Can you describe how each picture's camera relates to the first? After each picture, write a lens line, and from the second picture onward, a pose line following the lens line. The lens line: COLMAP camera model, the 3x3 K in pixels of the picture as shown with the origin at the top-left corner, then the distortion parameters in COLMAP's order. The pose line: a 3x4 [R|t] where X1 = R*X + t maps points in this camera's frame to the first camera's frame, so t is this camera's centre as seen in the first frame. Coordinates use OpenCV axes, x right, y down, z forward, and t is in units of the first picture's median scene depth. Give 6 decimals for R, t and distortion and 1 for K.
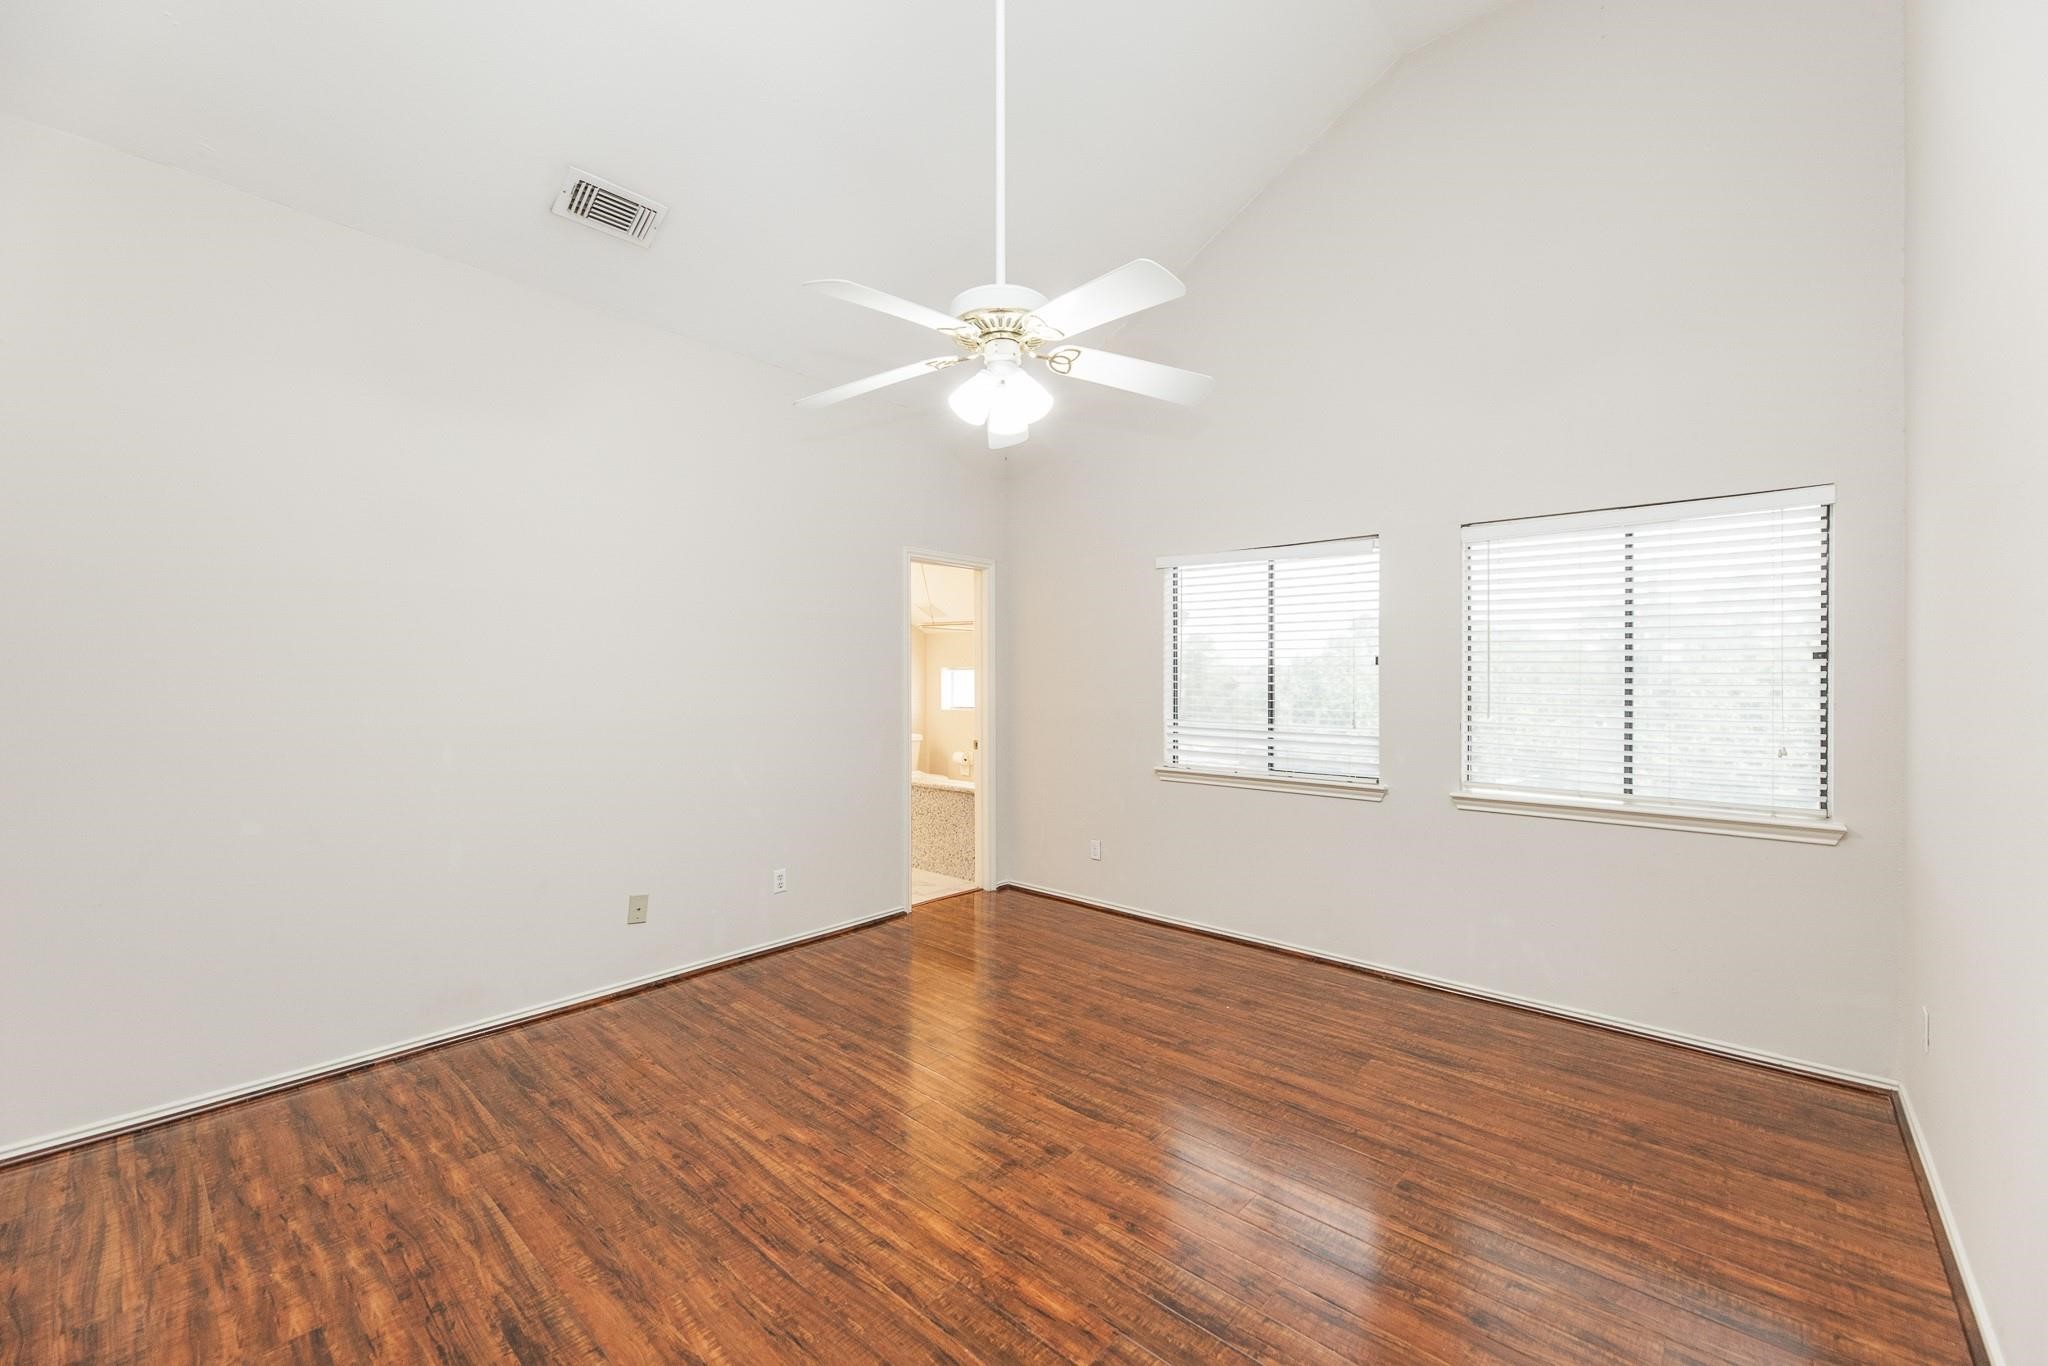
lens RADIAL K [[826.6, 0, 1045.7], [0, 826.6, 686.4], [0, 0, 1]] dist [-0.002139, -0.000665]
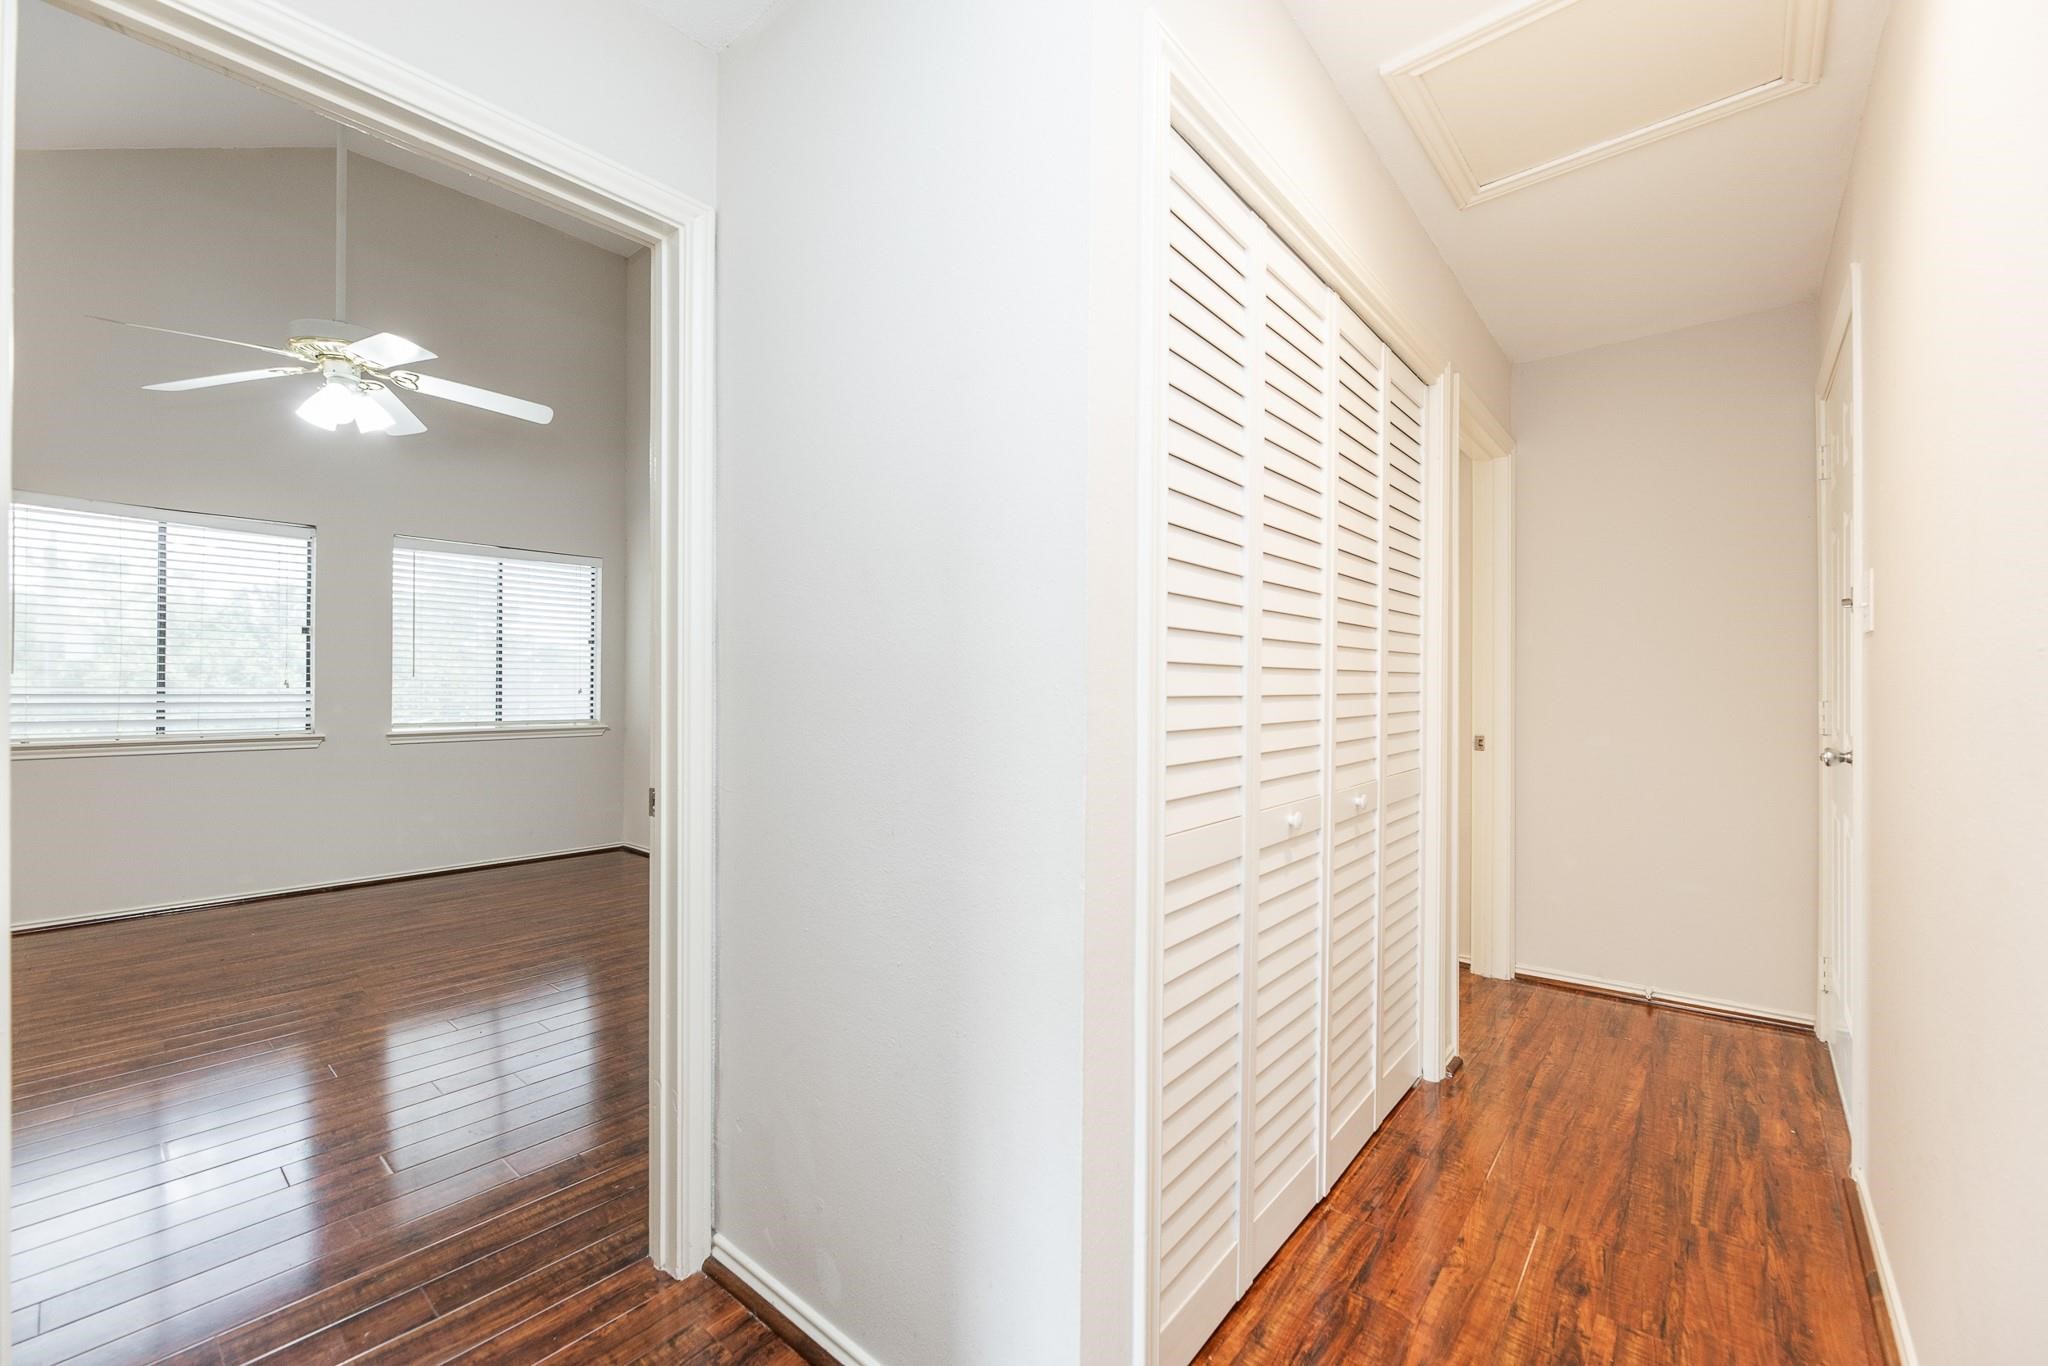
lens RADIAL K [[826.6, 0, 1046.8], [0, 826.6, 682.3], [0, 0, 1]] dist [-0.002139, -0.000665]
pose [[-0.029491, 0.001599, 0.999564, -0.945942], [0.007700, 0.999969, -0.001373, 0.062356], [-0.999535, 0.007656, -0.029502, -0.034422]]
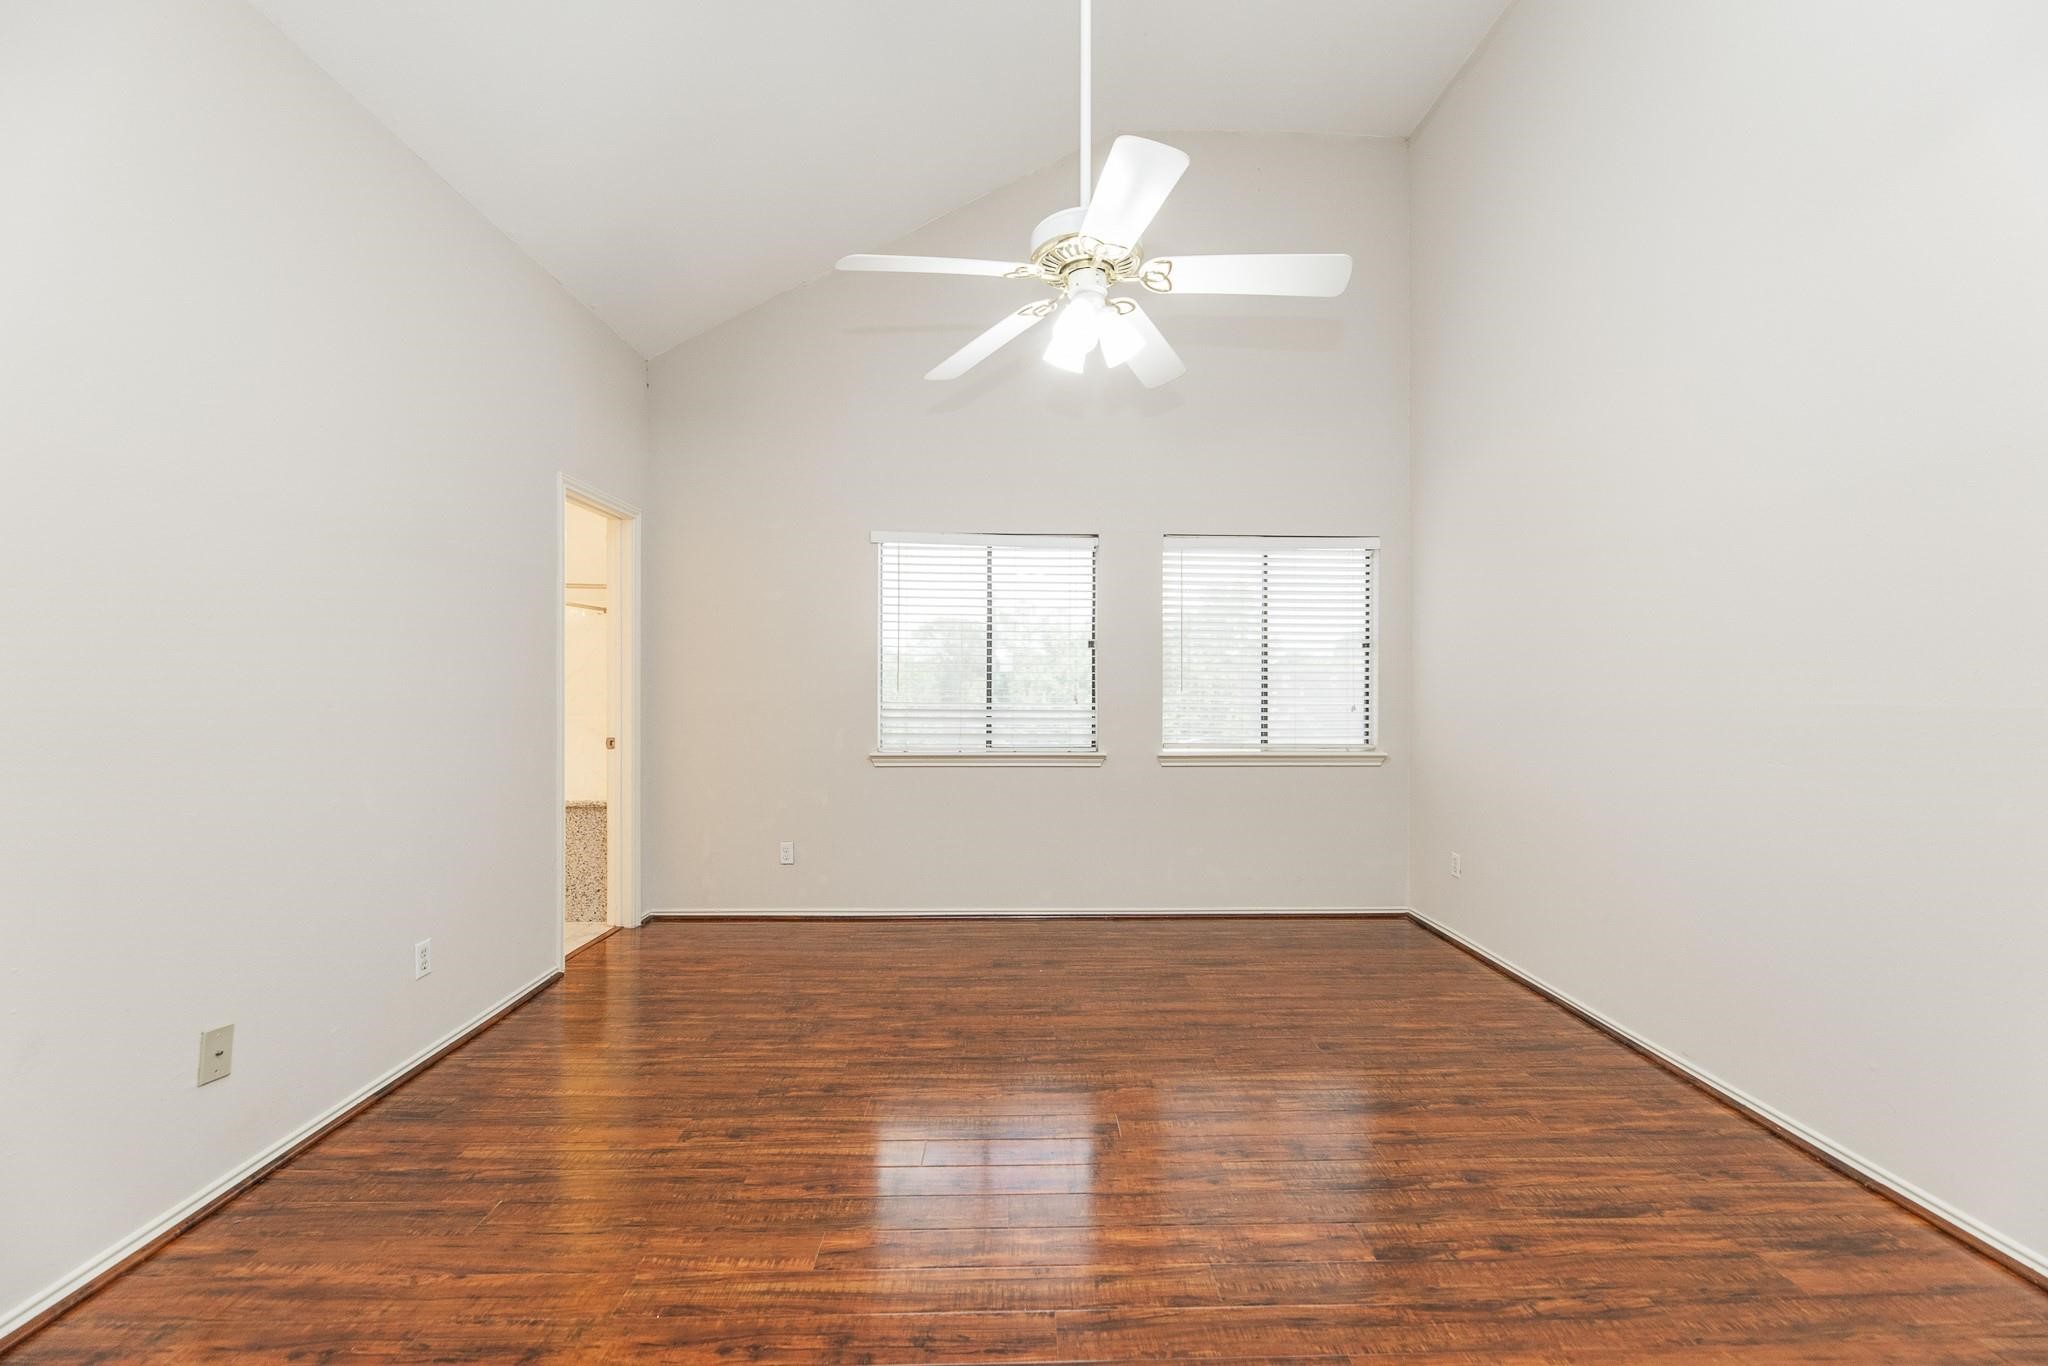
lens RADIAL K [[826.6, 0, 1035.0], [0, 826.6, 678.0], [0, 0, 1]] dist [-0.002139, -0.000665]
pose [[0.727959, 0.004712, 0.685605, -0.513574], [0.007090, 0.999871, -0.014400, 0.037490], [-0.685584, 0.015343, 0.727831, 0.253336]]
